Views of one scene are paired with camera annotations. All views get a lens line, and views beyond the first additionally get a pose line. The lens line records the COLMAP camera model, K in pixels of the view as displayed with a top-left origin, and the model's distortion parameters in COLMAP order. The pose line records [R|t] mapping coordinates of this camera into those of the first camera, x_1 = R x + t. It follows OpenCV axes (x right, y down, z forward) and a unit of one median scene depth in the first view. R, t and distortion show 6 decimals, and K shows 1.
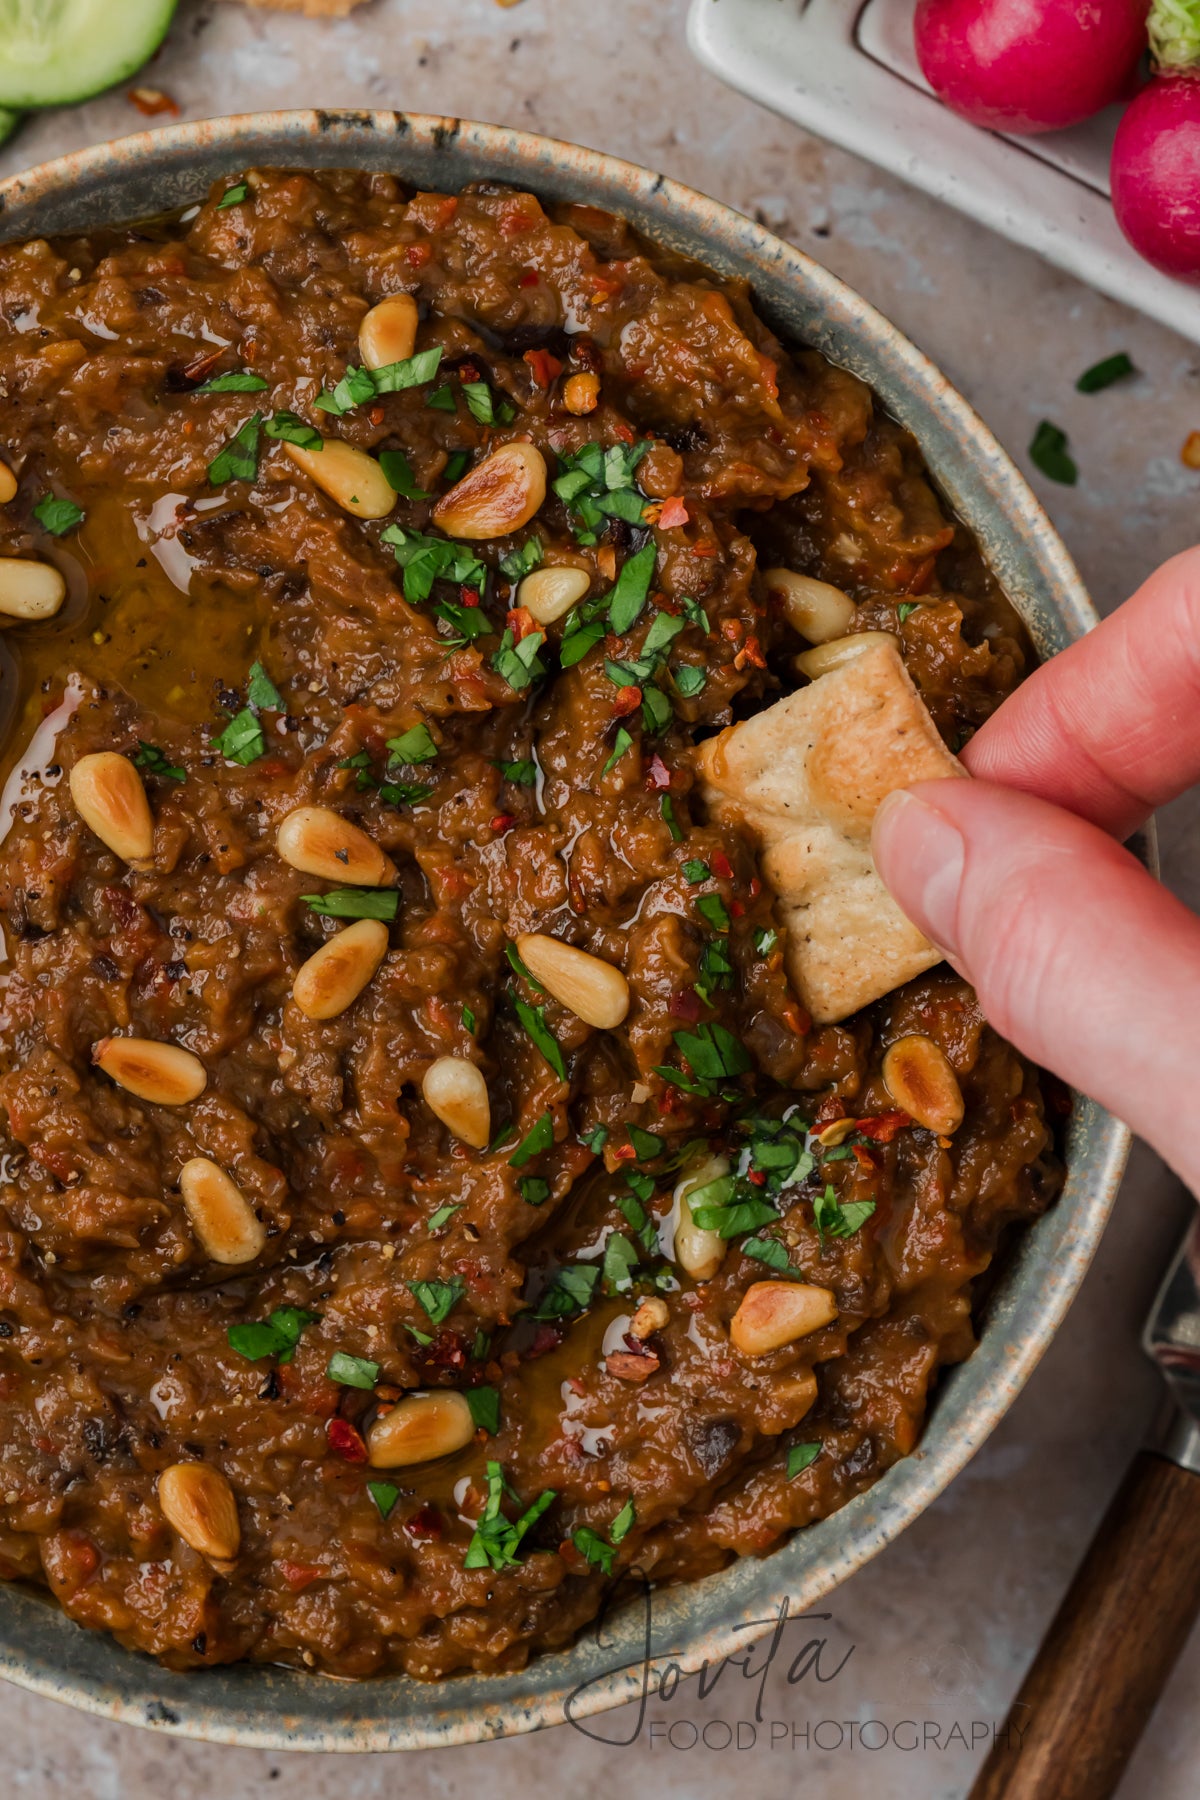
lens RADIAL K [[6979.0, 0, 610.1], [0, 6979.0, 898.5], [0, 0, 1]] dist [-0.065490, 0.000000]
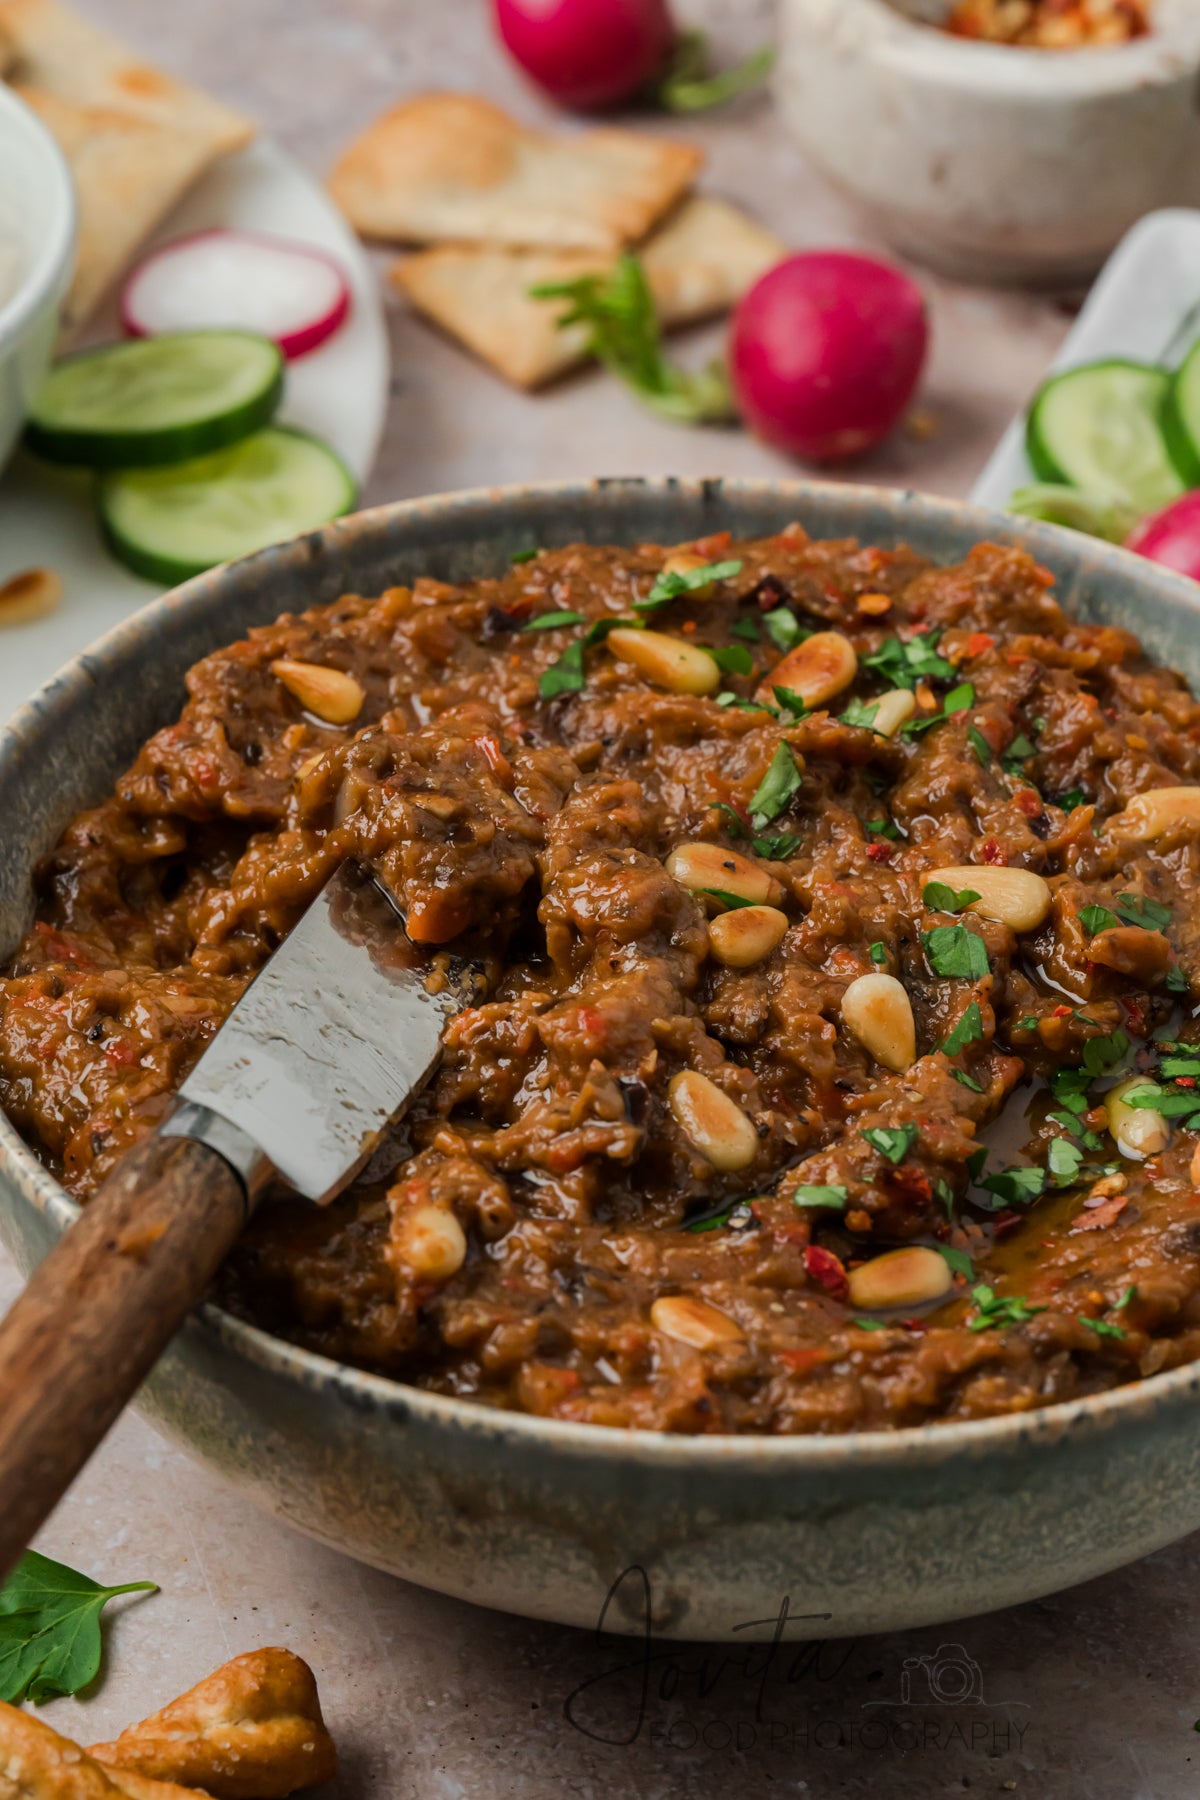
lens RADIAL K [[6979.0, 0, 594.6], [0, 6979.0, 902.5], [0, 0, 1]] dist [-0.065490, 0.000000]
pose [[0.989008, -0.068740, 0.130915, -0.190478], [0.146094, 0.590856, -0.793439, 0.801271], [-0.022811, 0.803843, 0.594404, 0.394531]]
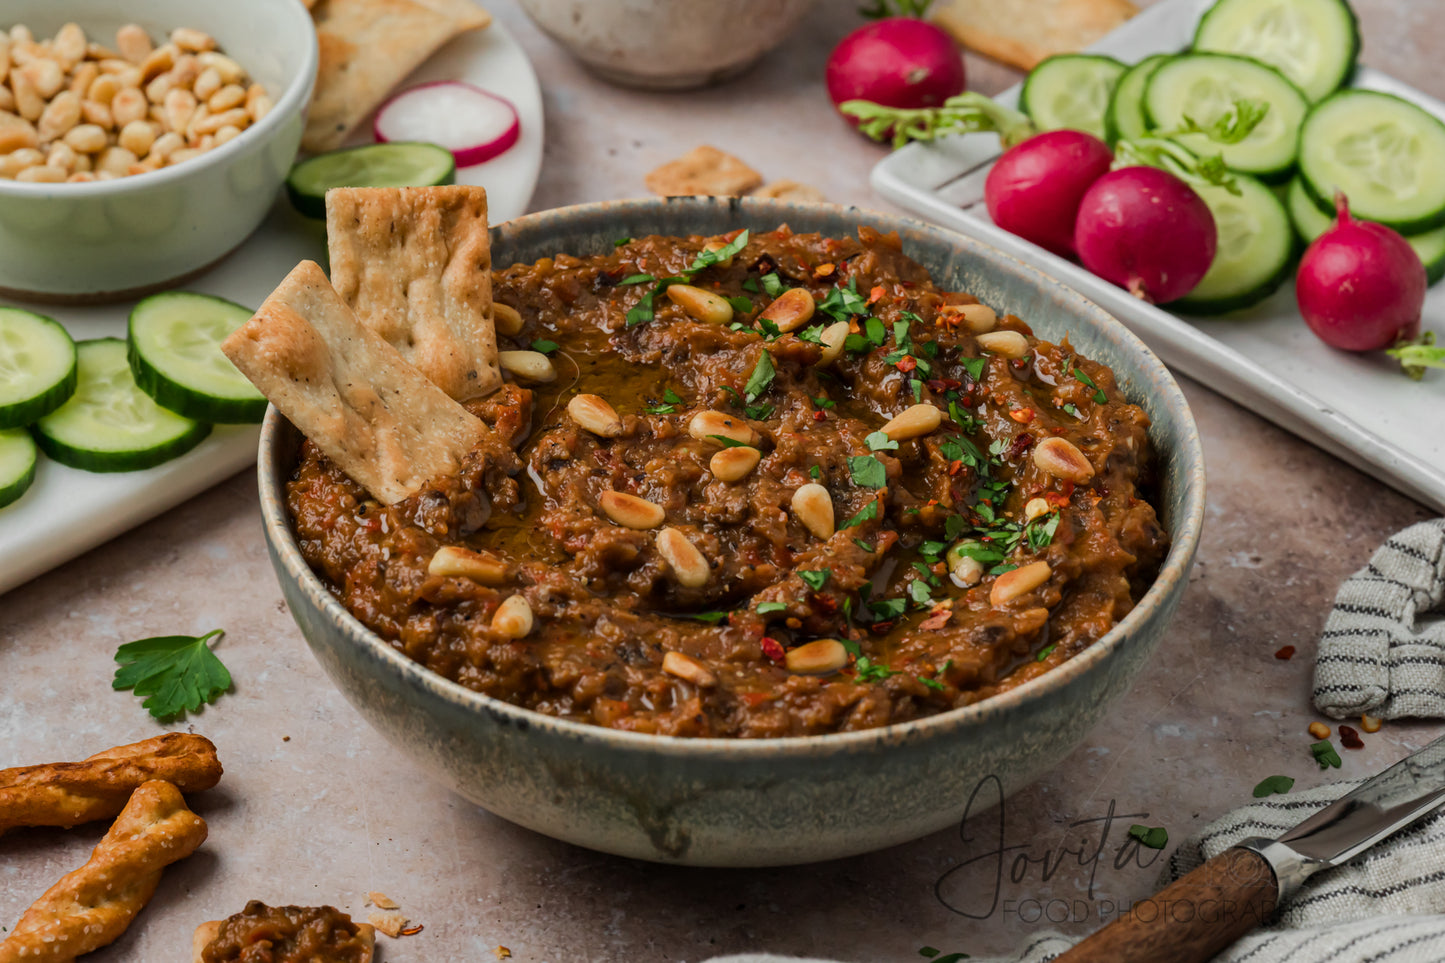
lens RADIAL K [[5602.6, 0, 715.9], [0, 5602.6, 472.2], [0, 0, 1]] dist [-0.065490, 0.000000]
pose [[0.992465, -0.059204, 0.107276, -0.191507], [0.121674, 0.579415, -0.805899, 1.123994], [-0.014444, 0.812879, 0.582253, 0.192993]]
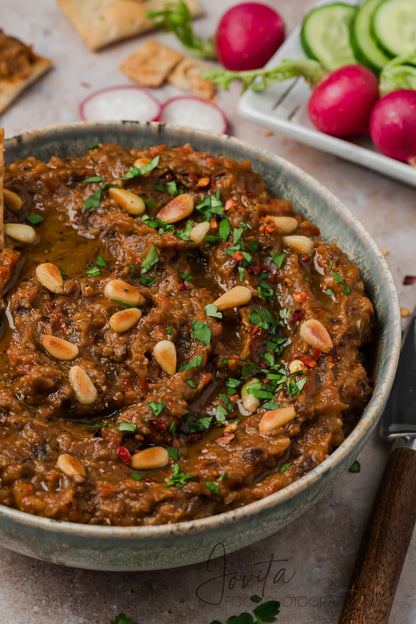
lens RADIAL K [[2419.4, 0, 210.8], [0, 2419.4, 315.0], [0, 0, 1]] dist [-0.065490, 0.000000]
pose [[0.999571, 0.011404, 0.026963, -0.029876], [0.009614, 0.742061, -0.670263, 0.693169], [-0.027652, 0.670235, 0.741633, 0.236093]]
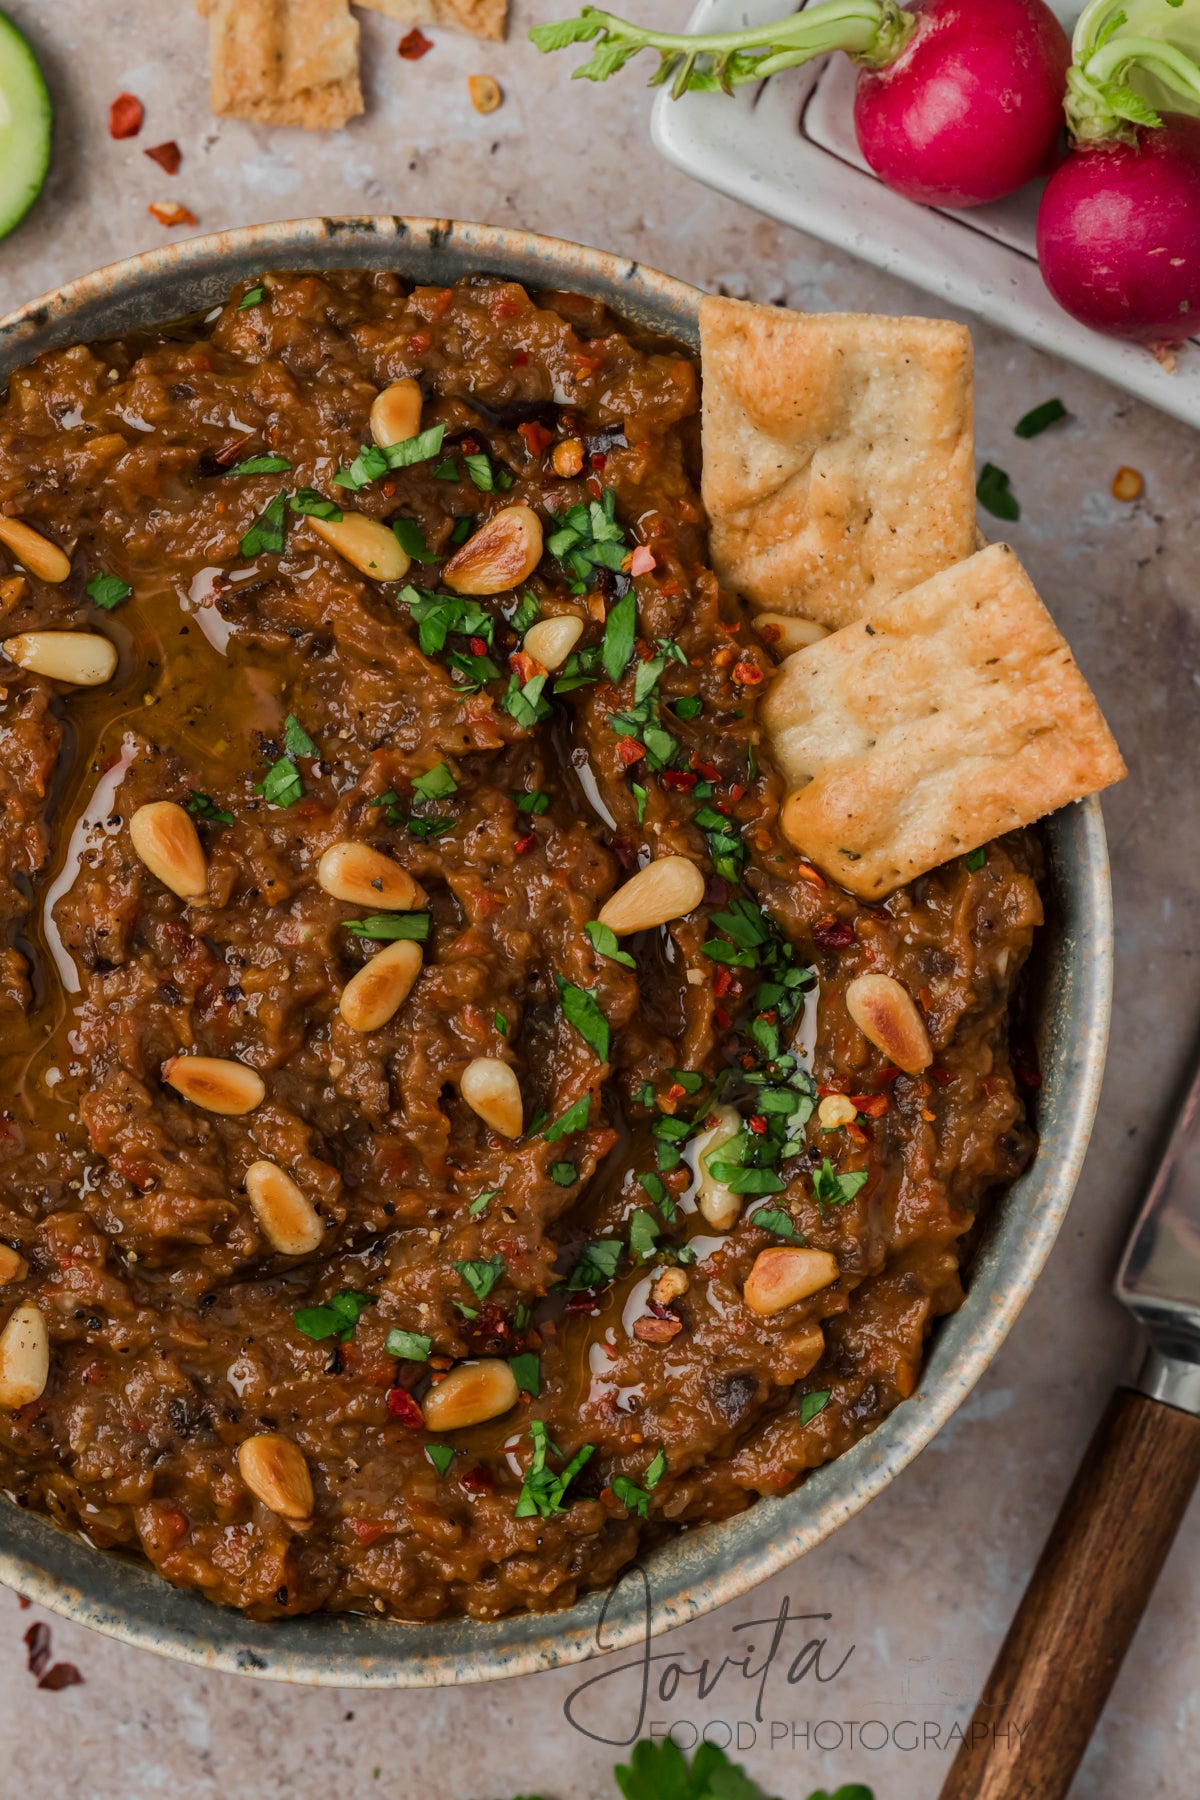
lens RADIAL K [[6979.0, 0, 593.2], [0, 6979.0, 955.3], [0, 0, 1]] dist [-0.065490, 0.000000]
pose [[0.998918, -0.046446, 0.002260, -0.006887], [0.046437, 0.998913, 0.004023, 0.002303], [-0.002444, -0.003914, 0.999989, -0.115569]]
